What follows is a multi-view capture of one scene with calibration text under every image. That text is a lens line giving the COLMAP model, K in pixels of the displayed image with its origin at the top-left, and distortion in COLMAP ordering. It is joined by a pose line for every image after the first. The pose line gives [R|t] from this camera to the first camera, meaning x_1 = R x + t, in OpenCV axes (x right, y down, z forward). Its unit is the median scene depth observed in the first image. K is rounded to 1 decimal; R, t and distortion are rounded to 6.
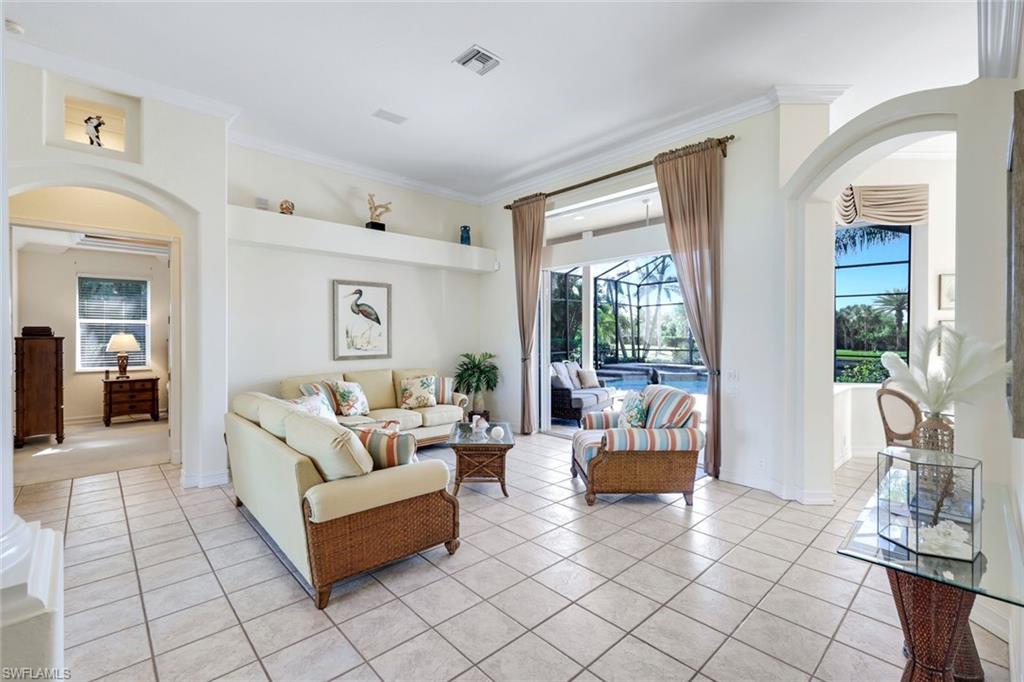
lens RADIAL K [[451.5, 0, 513.9], [0, 451.5, 337.2], [0, 0, 1]] dist [0.001019, -0.000149]
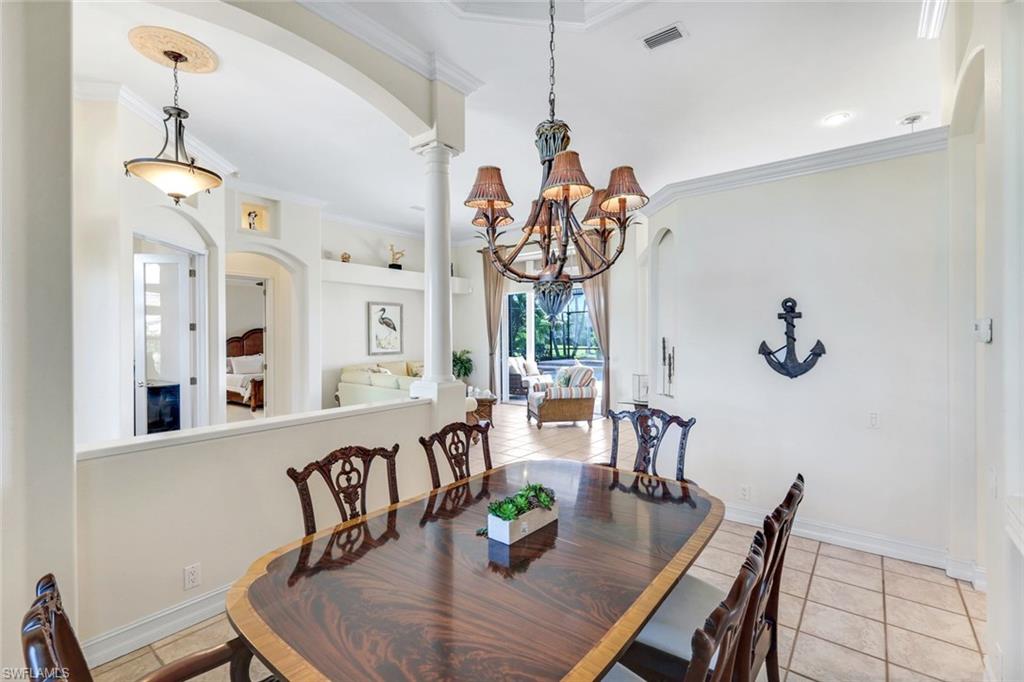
lens RADIAL K [[451.5, 0, 513.3], [0, 451.5, 339.9], [0, 0, 1]] dist [0.001019, -0.000149]
pose [[0.989786, -0.007246, 0.142380, -0.115494], [0.006878, 0.999972, 0.003077, -0.001754], [-0.142398, -0.002066, 0.989807, -0.479200]]
